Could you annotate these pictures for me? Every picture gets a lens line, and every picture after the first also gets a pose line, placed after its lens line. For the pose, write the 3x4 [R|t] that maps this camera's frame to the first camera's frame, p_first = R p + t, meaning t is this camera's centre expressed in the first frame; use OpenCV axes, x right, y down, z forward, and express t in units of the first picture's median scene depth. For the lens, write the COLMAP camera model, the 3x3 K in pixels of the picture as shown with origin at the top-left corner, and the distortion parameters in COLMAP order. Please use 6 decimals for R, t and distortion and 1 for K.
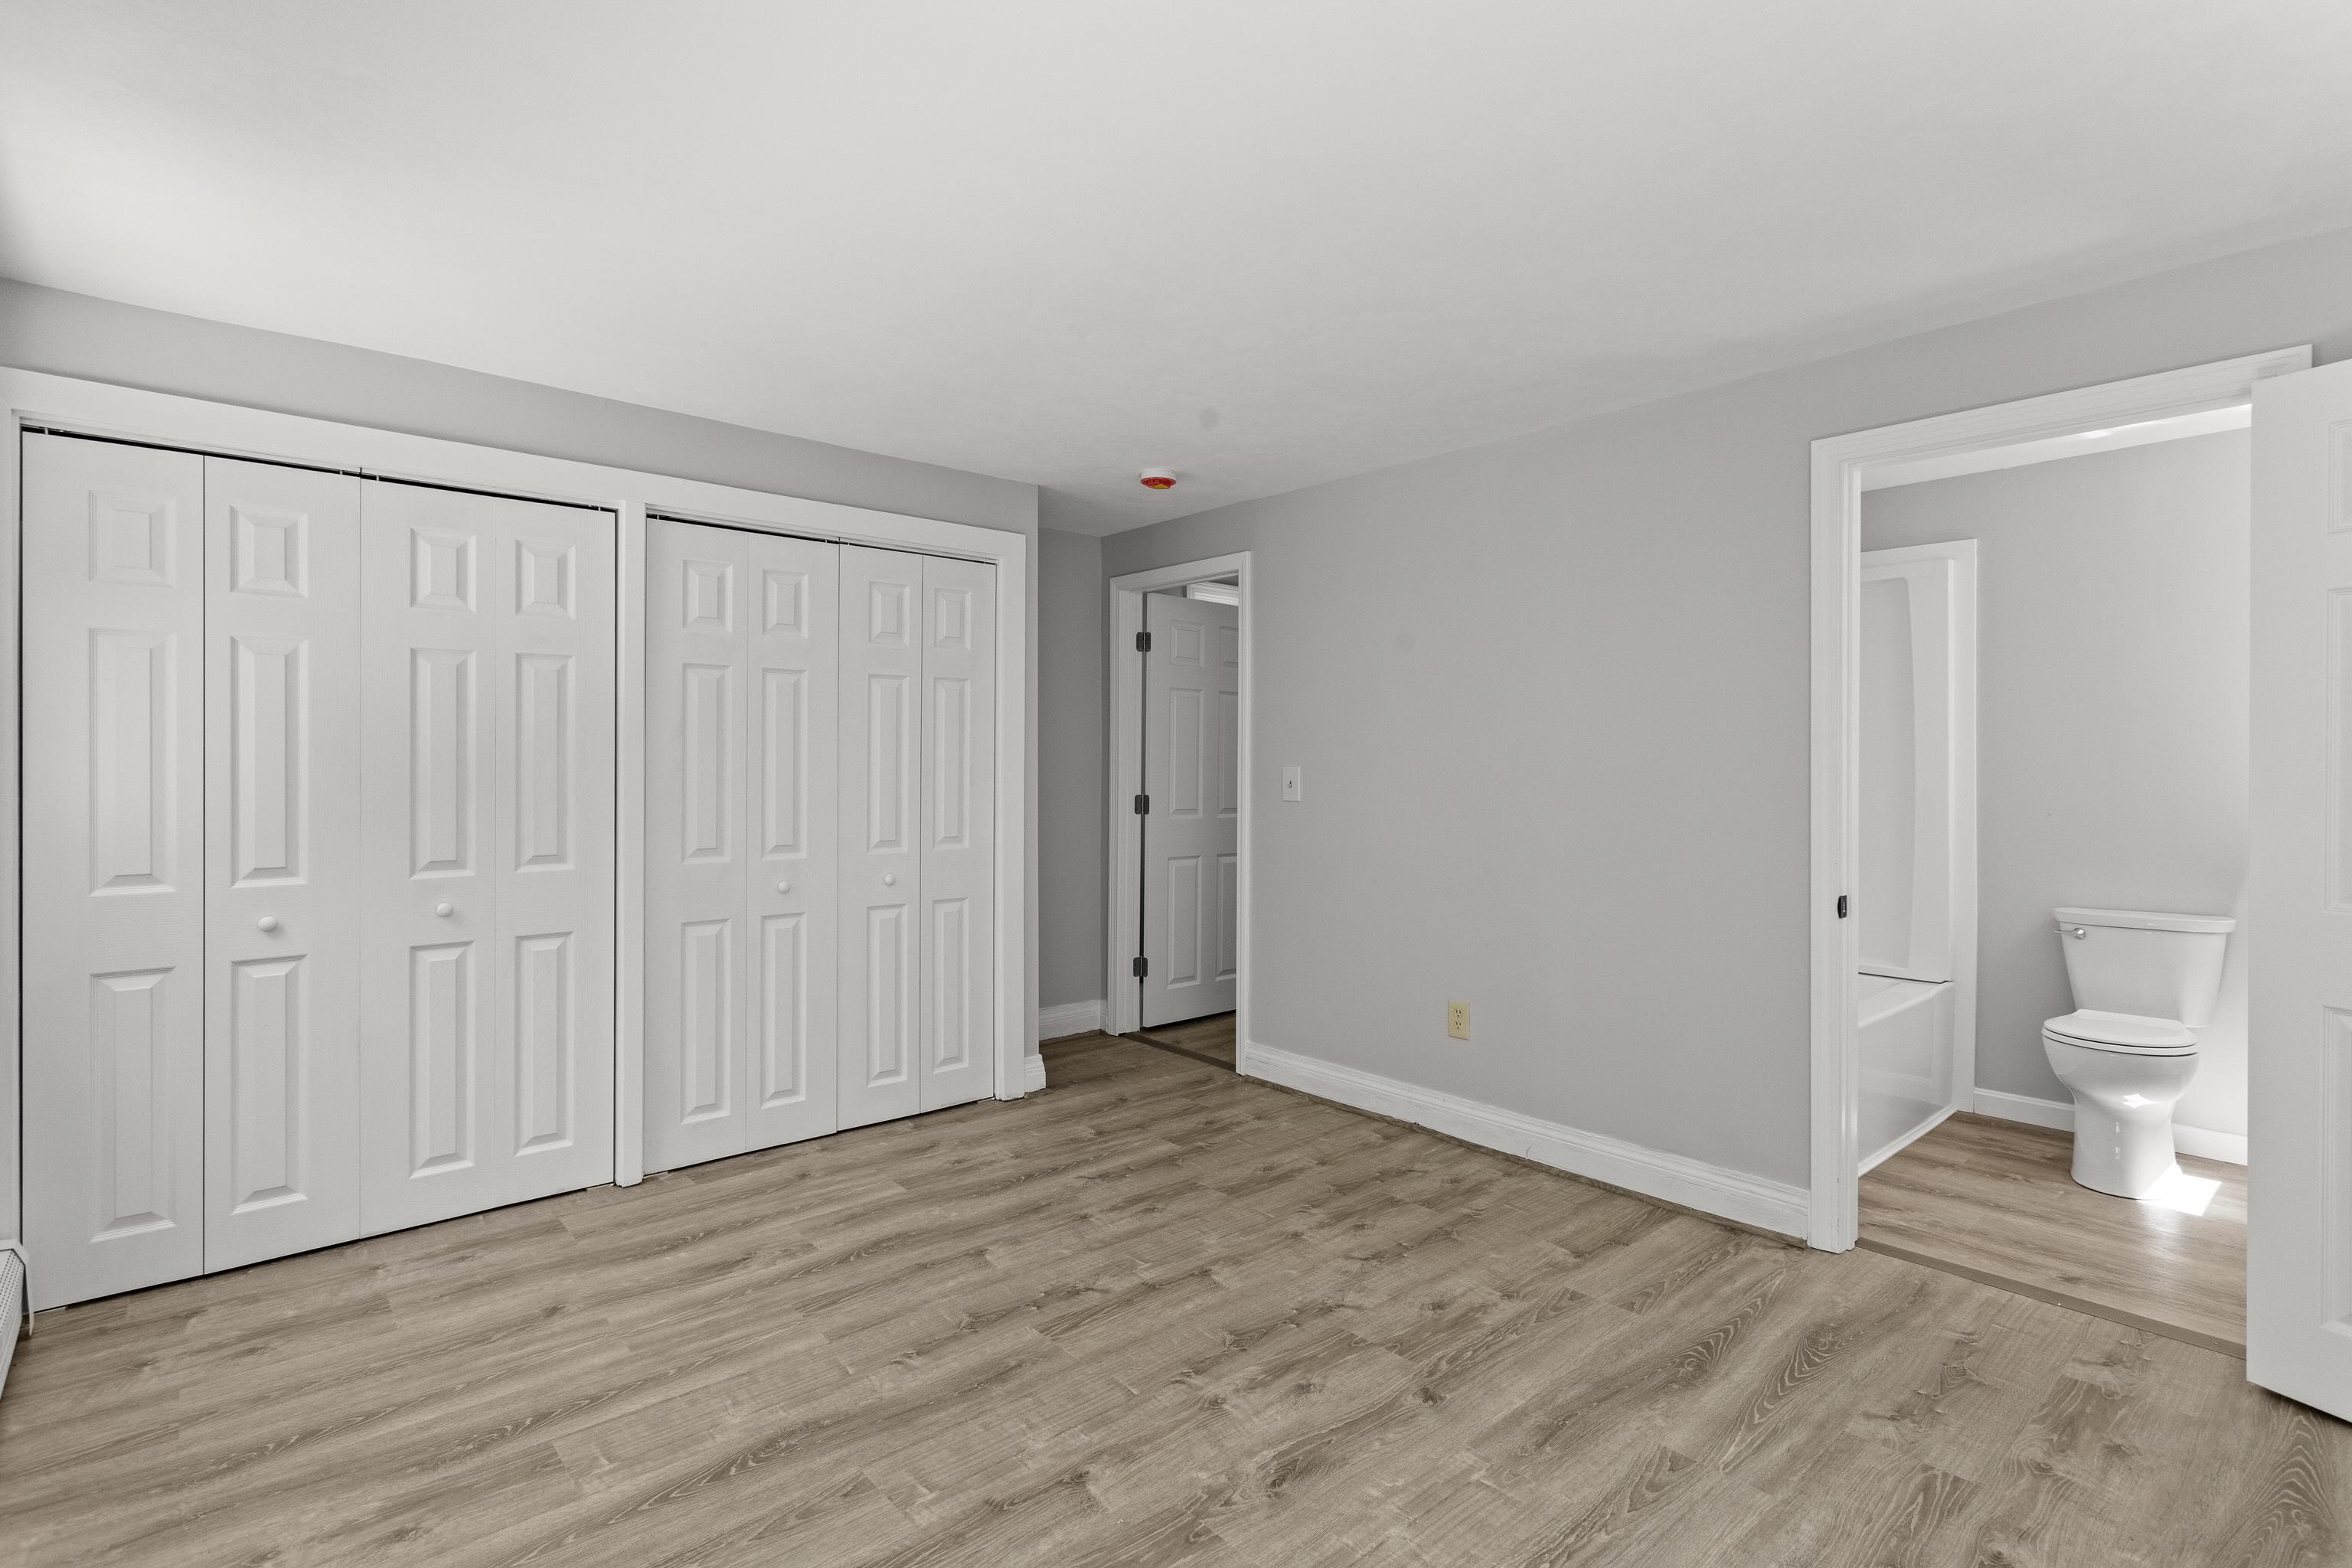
lens RADIAL K [[1111.8, 0, 1187.0], [0, 1111.8, 774.2], [0, 0, 1]] dist [0.000149, 0.001110]
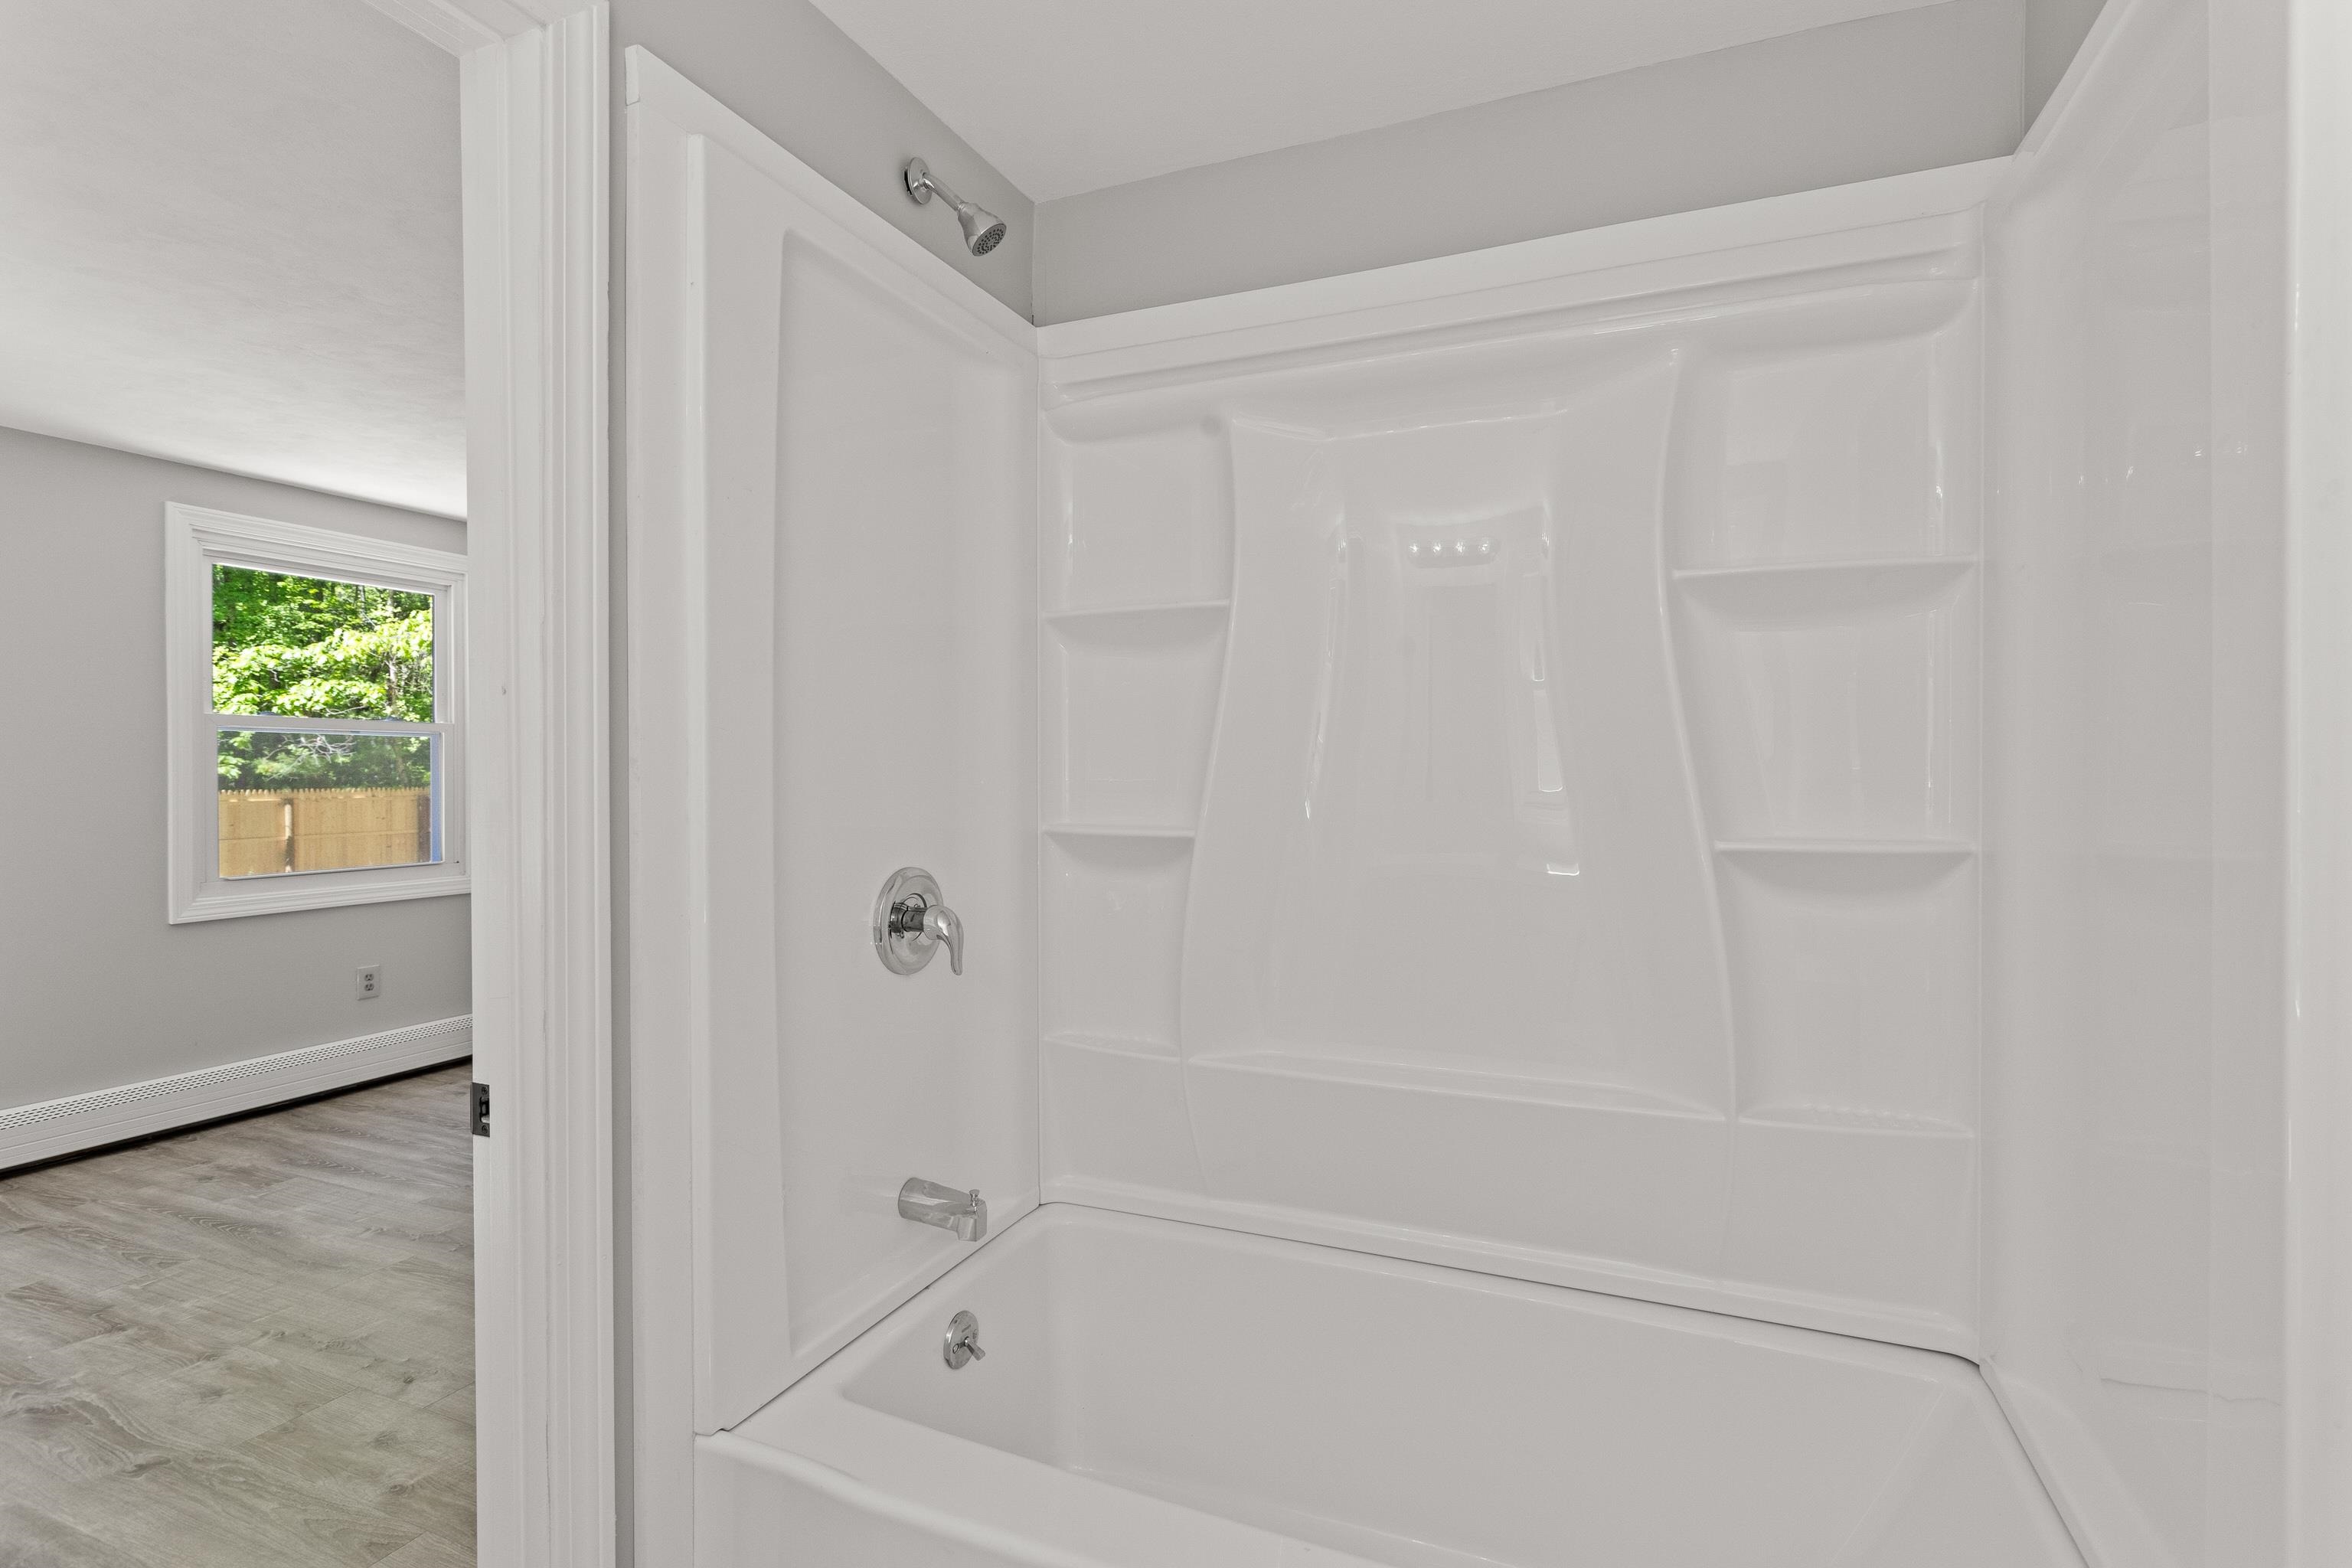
lens RADIAL K [[1111.8, 0, 1192.1], [0, 1111.8, 778.5], [0, 0, 1]] dist [0.000149, 0.001110]
pose [[0.437681, 0.006755, -0.899105, 1.134455], [-0.005645, 0.999973, 0.004765, -0.010947], [0.899113, 0.002990, 0.437707, 1.101705]]
